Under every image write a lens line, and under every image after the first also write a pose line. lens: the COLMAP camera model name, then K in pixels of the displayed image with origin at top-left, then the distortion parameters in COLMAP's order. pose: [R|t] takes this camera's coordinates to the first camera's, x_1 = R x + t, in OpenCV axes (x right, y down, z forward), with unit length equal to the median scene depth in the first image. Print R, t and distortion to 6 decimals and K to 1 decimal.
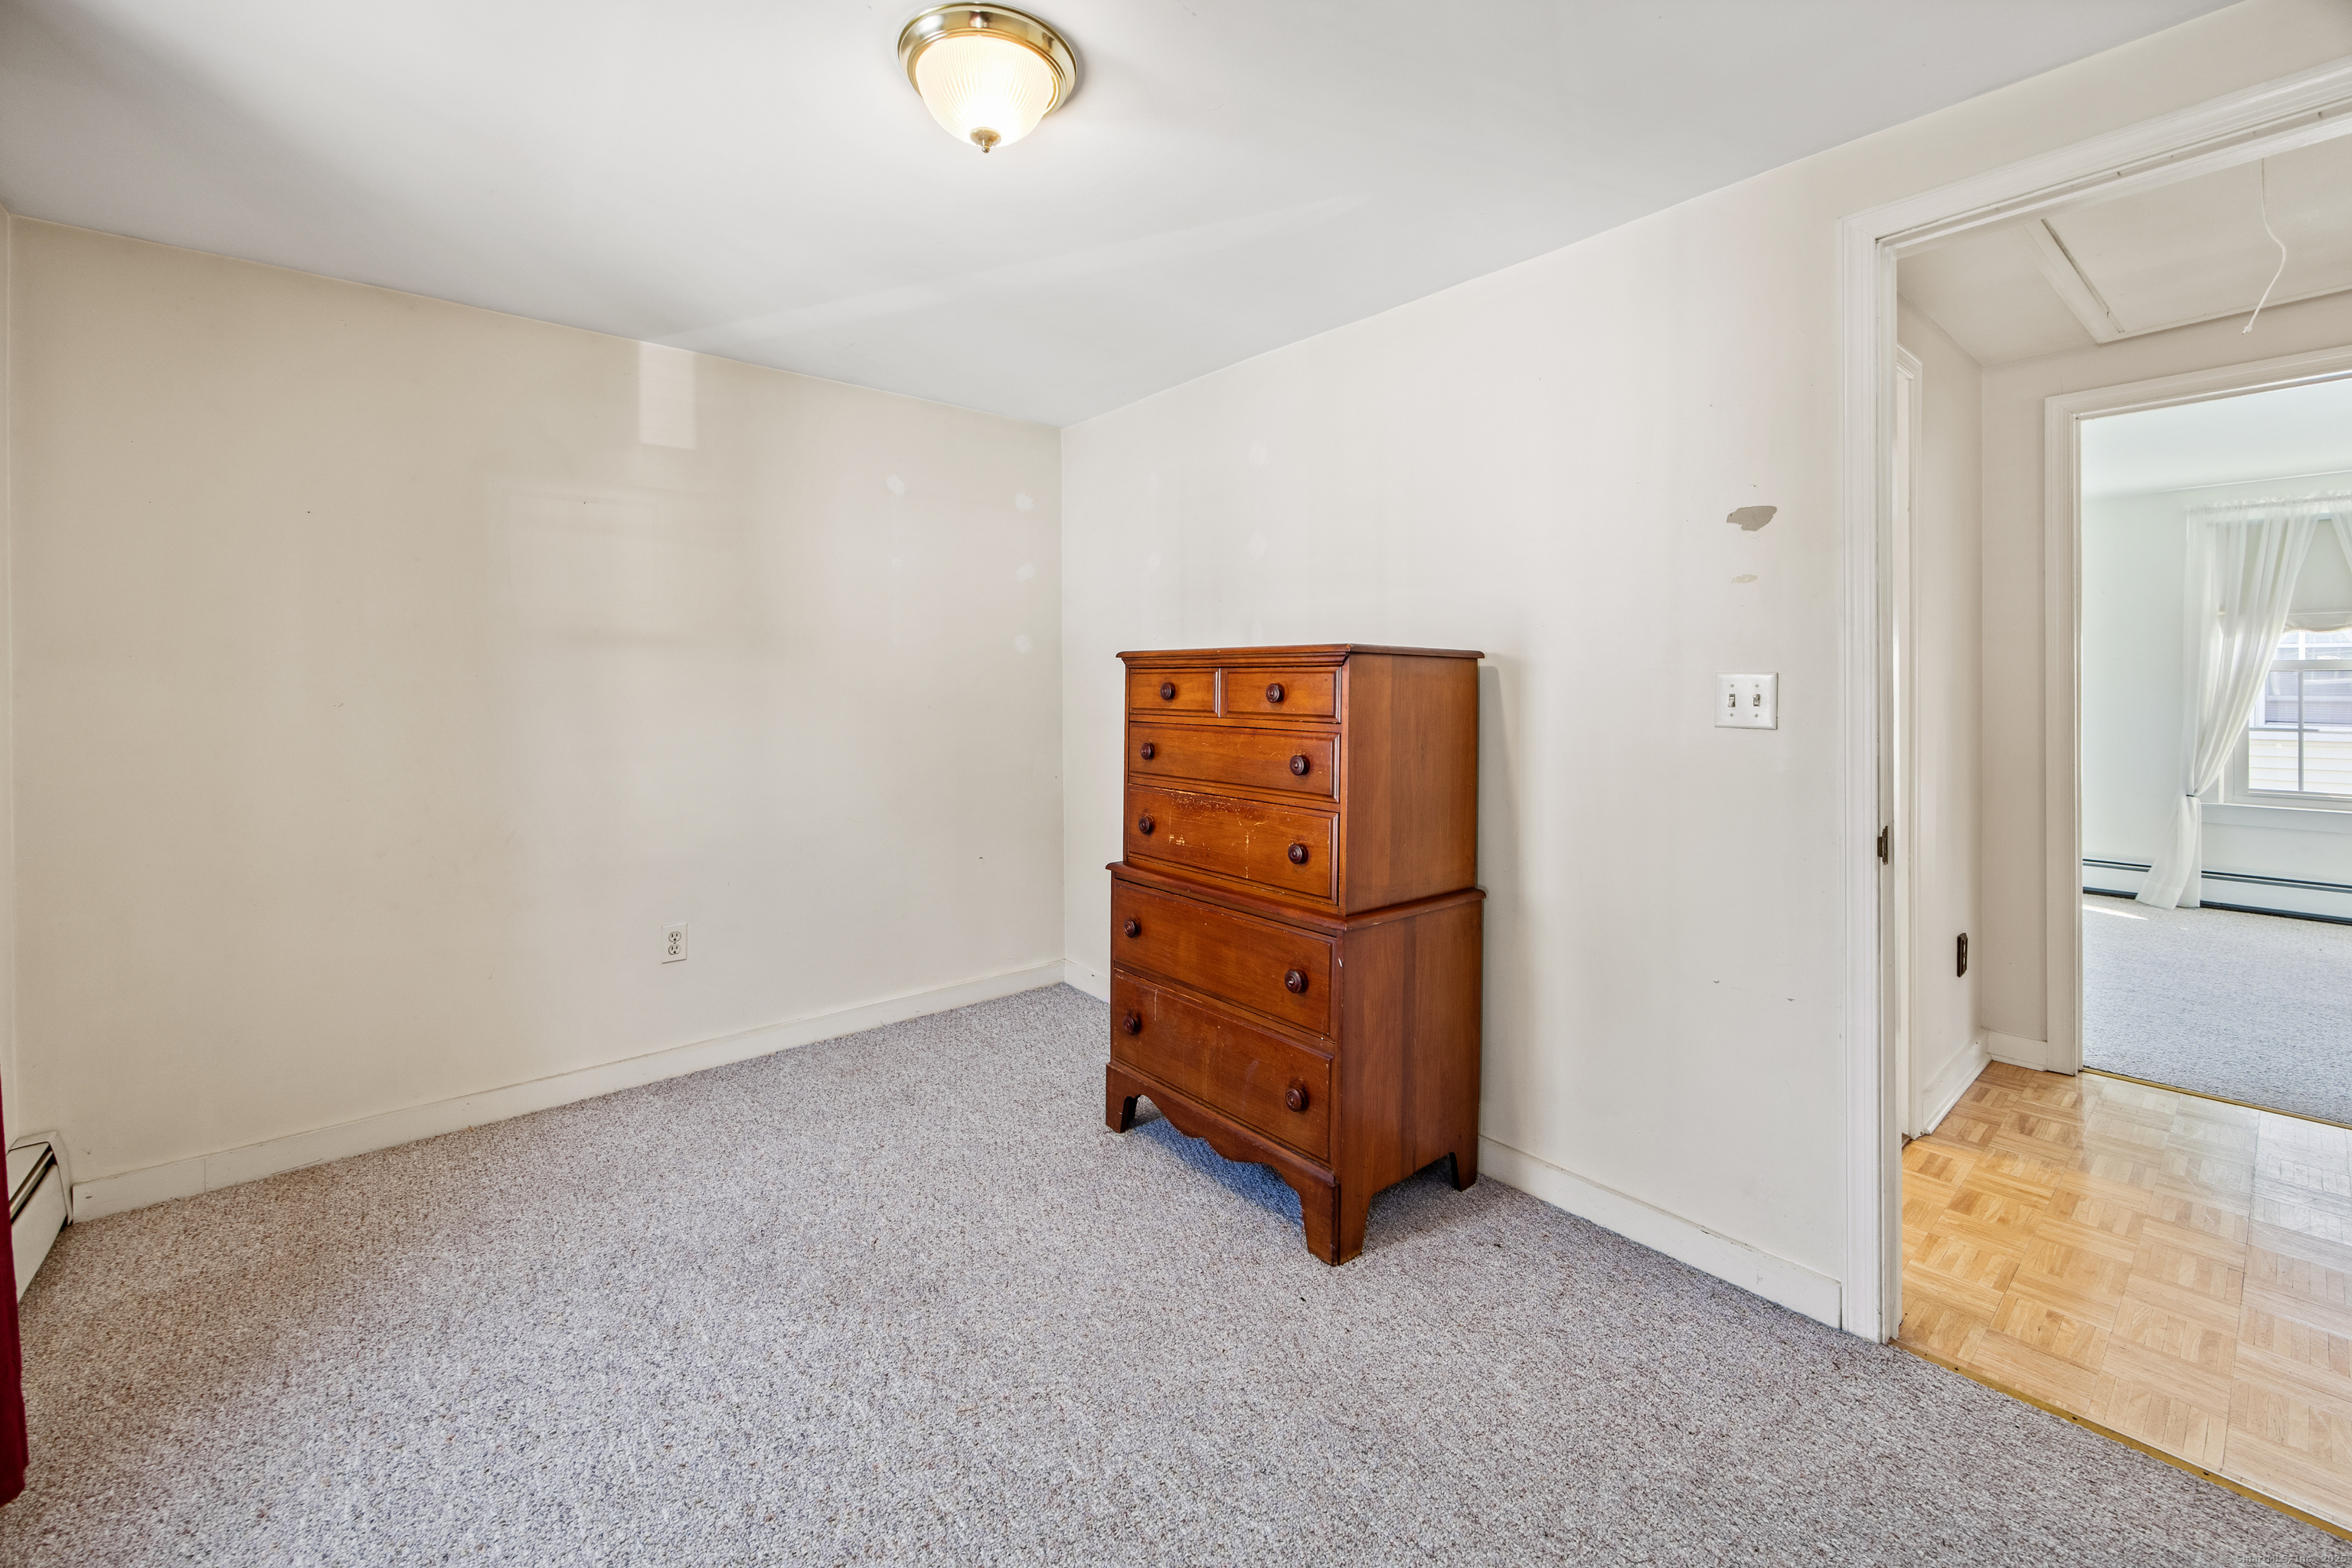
lens RADIAL K [[918.2, 0, 1158.2], [0, 918.2, 684.5], [0, 0, 1]] dist [-0.006778, -0.000062]
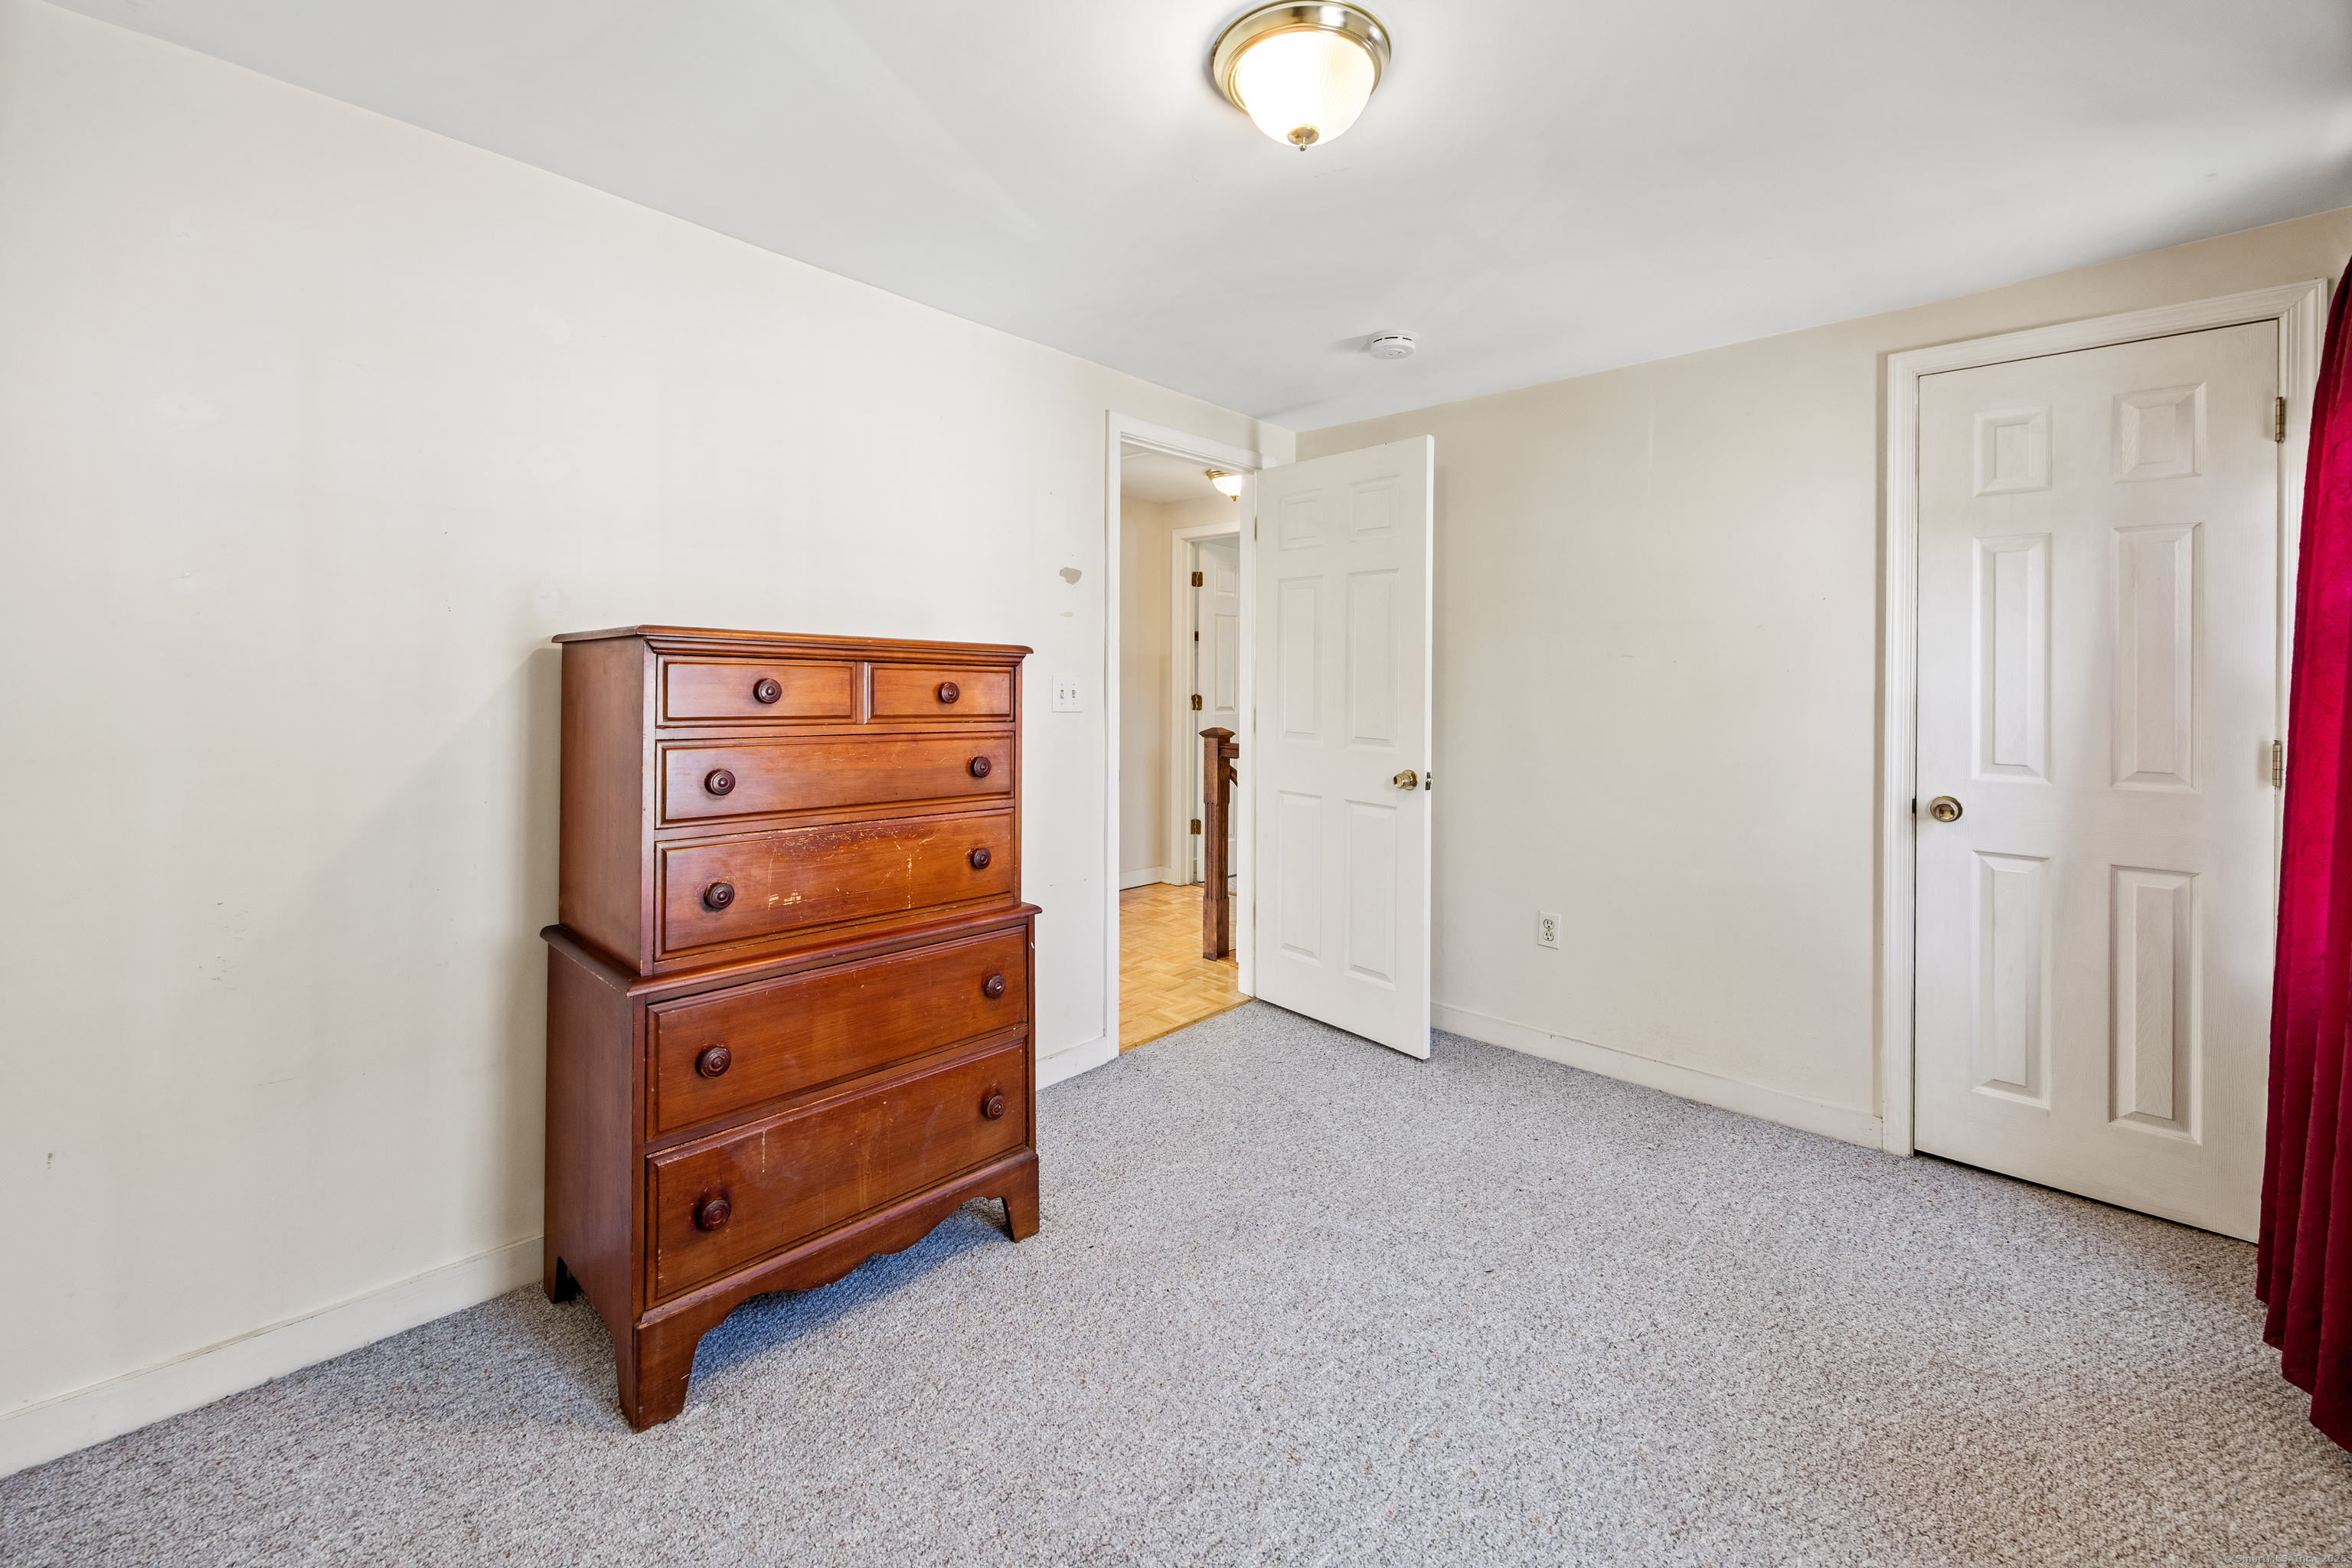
lens RADIAL K [[955.3, 0, 1169.0], [0, 955.3, 654.3], [0, 0, 1]] dist [0.002216, 0.000254]
pose [[-0.113472, 0.023464, 0.993264, -0.836700], [-0.022182, 0.999412, -0.026144, -0.009187], [-0.993294, -0.024999, -0.112885, 0.875097]]
